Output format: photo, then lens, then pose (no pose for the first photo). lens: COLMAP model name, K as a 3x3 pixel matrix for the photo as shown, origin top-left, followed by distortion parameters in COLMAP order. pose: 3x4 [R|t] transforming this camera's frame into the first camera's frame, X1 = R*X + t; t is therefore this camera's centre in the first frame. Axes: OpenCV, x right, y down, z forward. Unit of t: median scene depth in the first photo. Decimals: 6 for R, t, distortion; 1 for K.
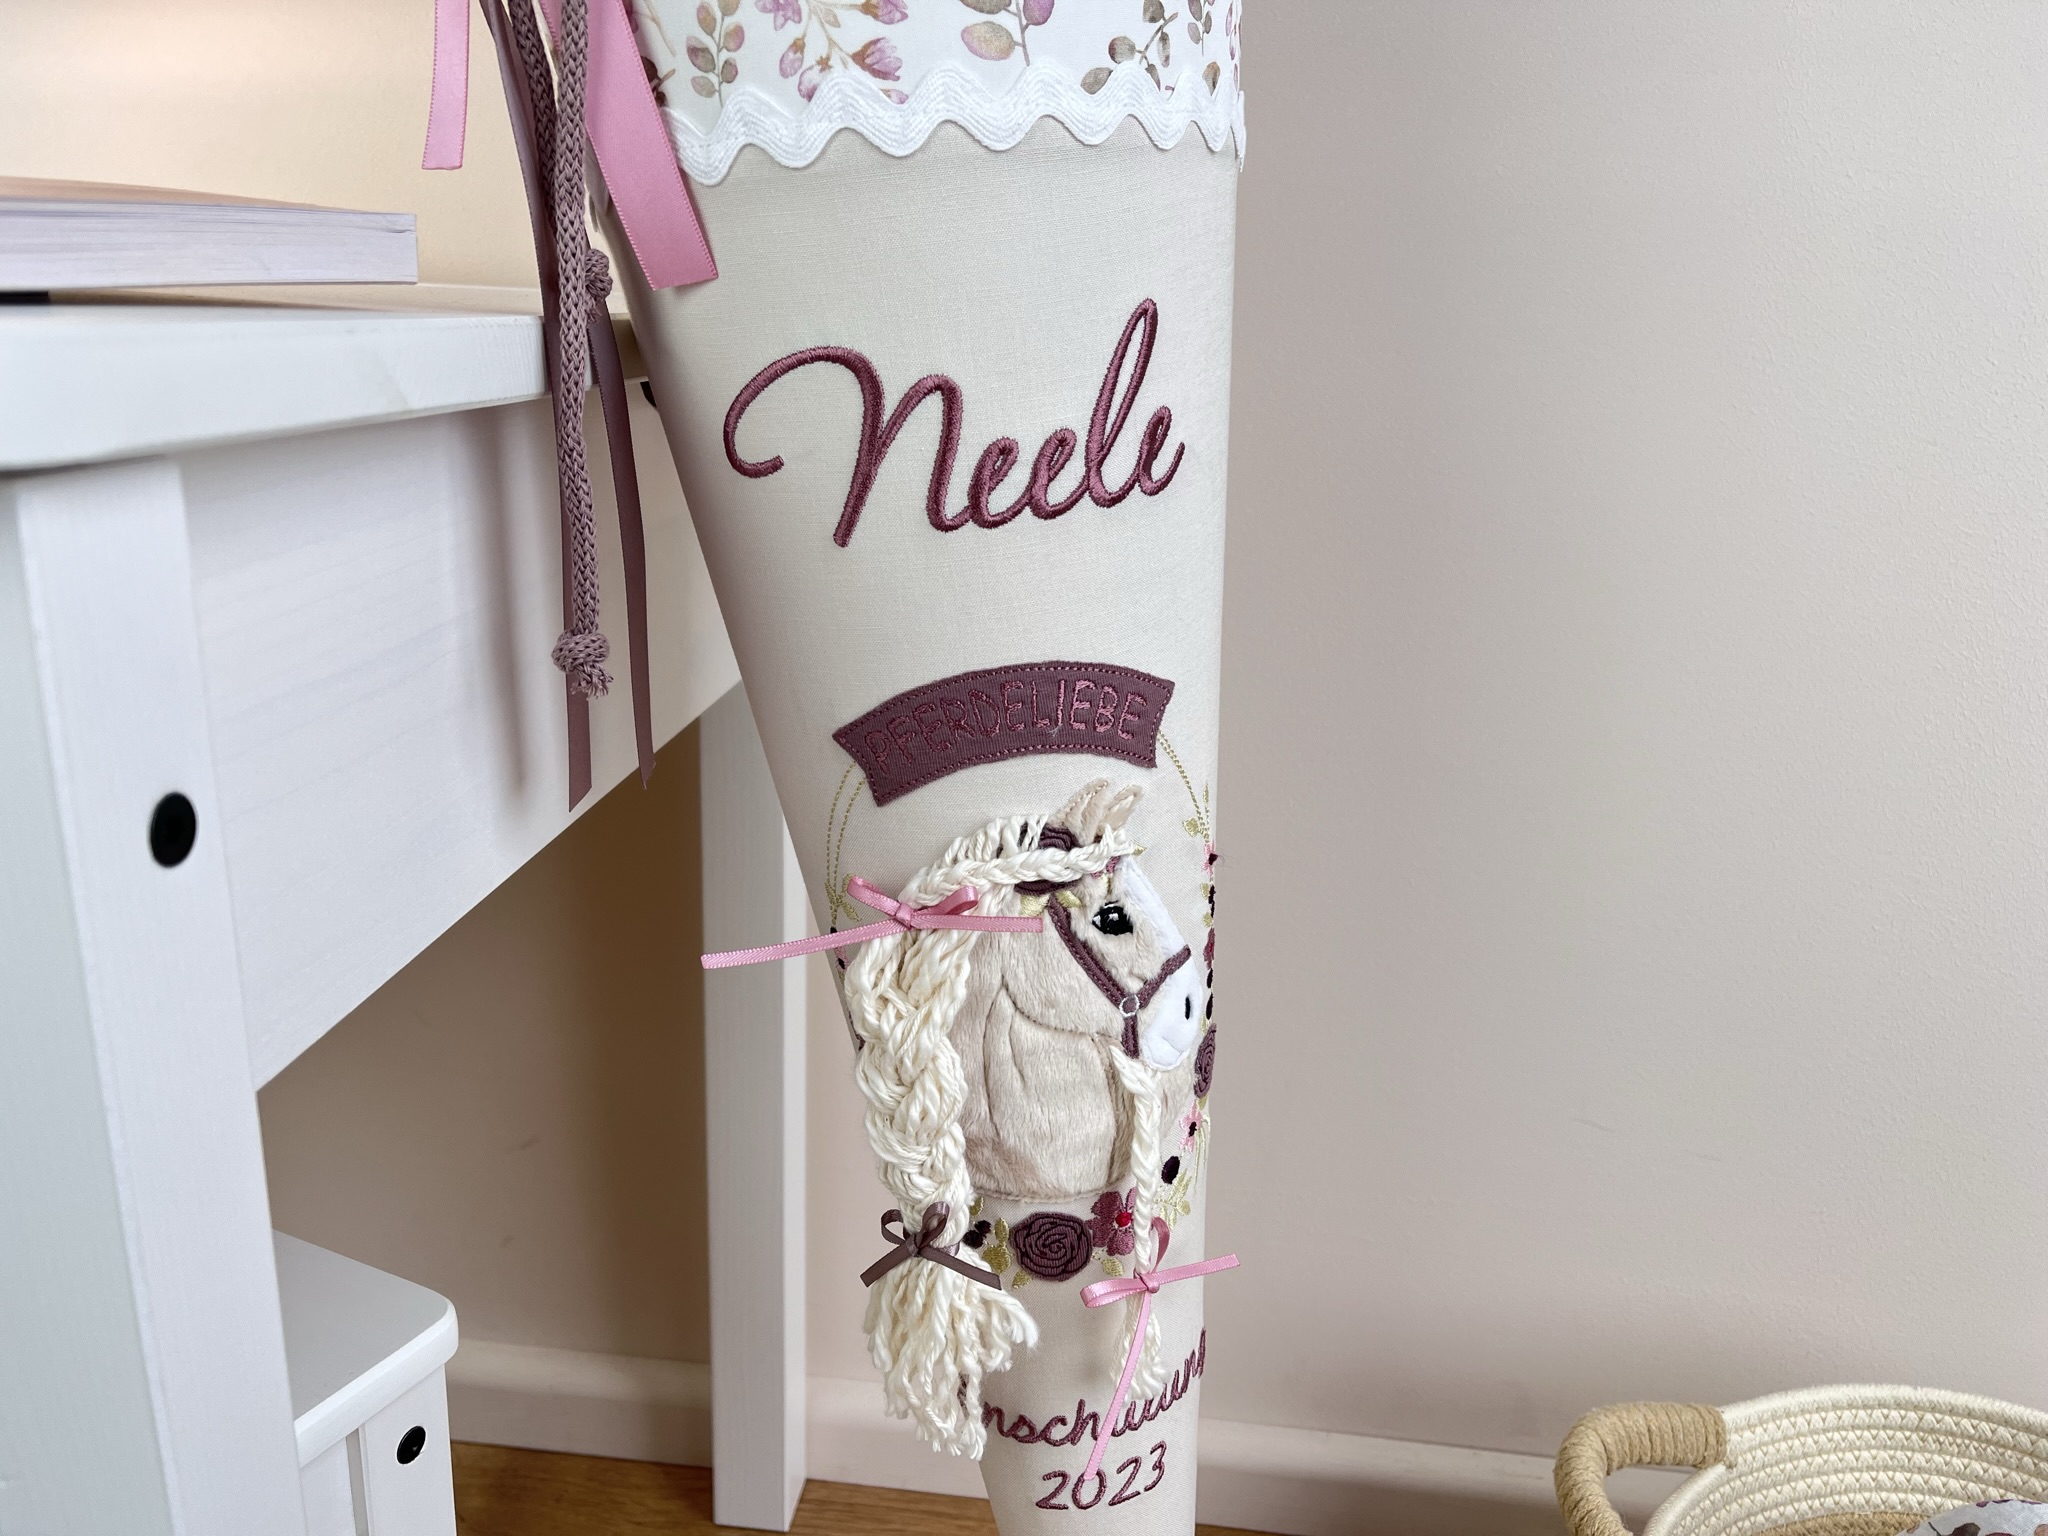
lens RADIAL K [[1558.0, 0, 1028.6], [0, 1558.0, 772.6], [0, 0, 1]] dist [0.059702, -0.096745]
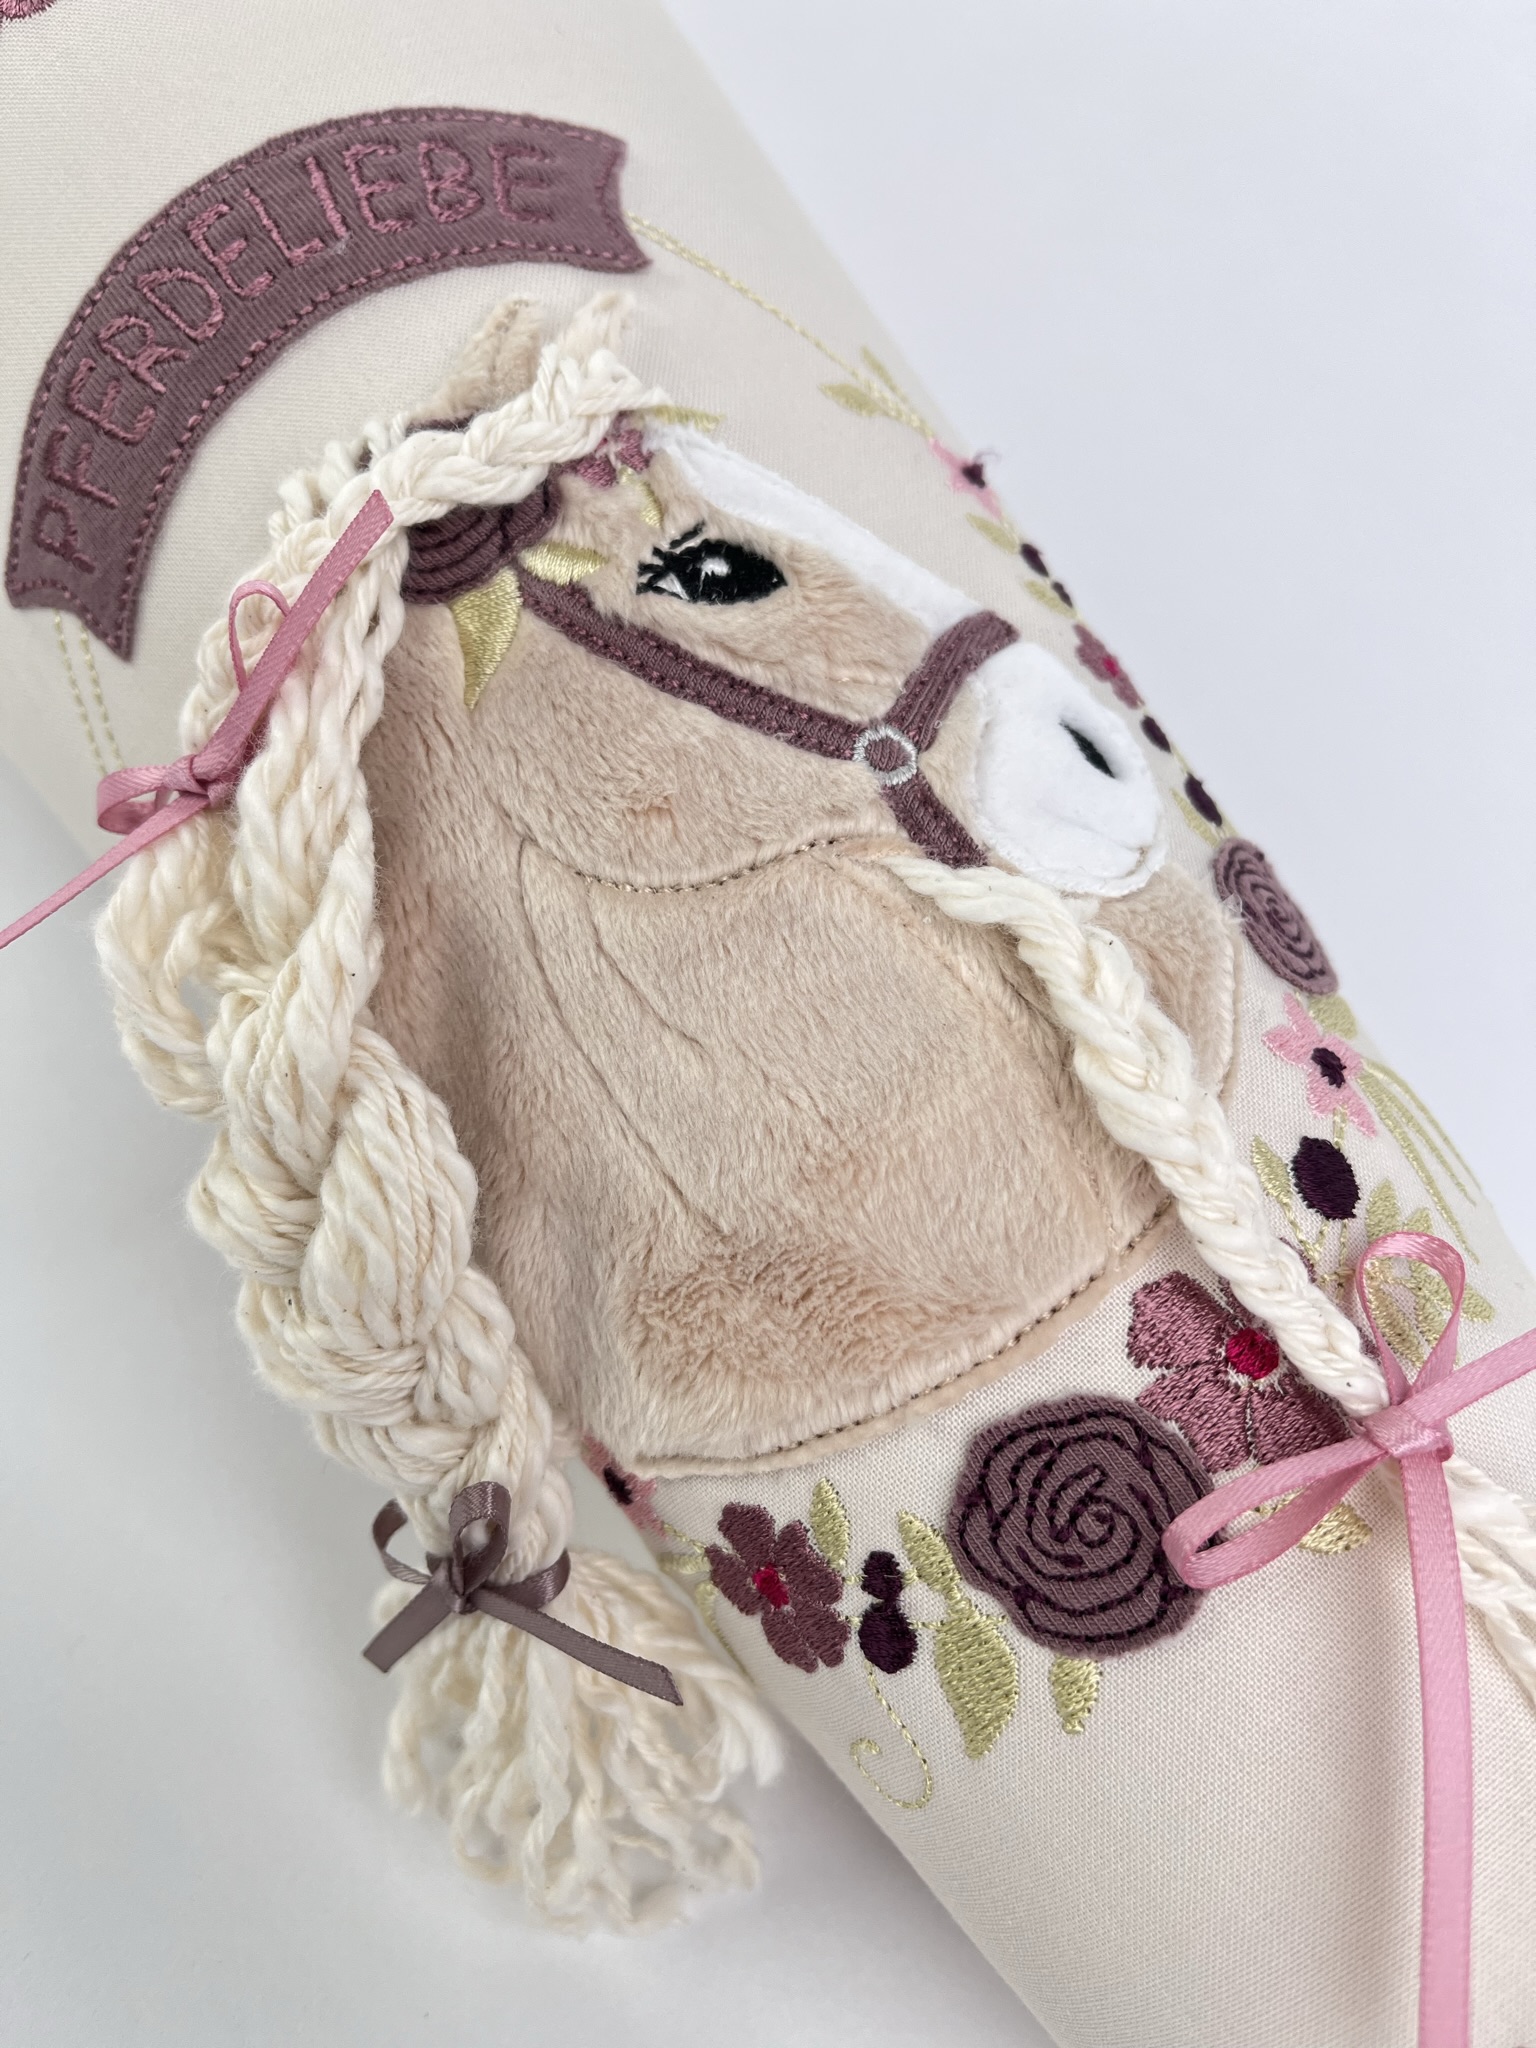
lens RADIAL K [[1624.6, 0, 766.9], [0, 1624.6, 1010.7], [0, 0, 1]] dist [0.006267, -0.009869]
pose [[0.829597, -0.527295, -0.183654, 0.082269], [0.382765, 0.776527, -0.500497, 0.387235], [0.406522, 0.344914, 0.846034, 0.711153]]
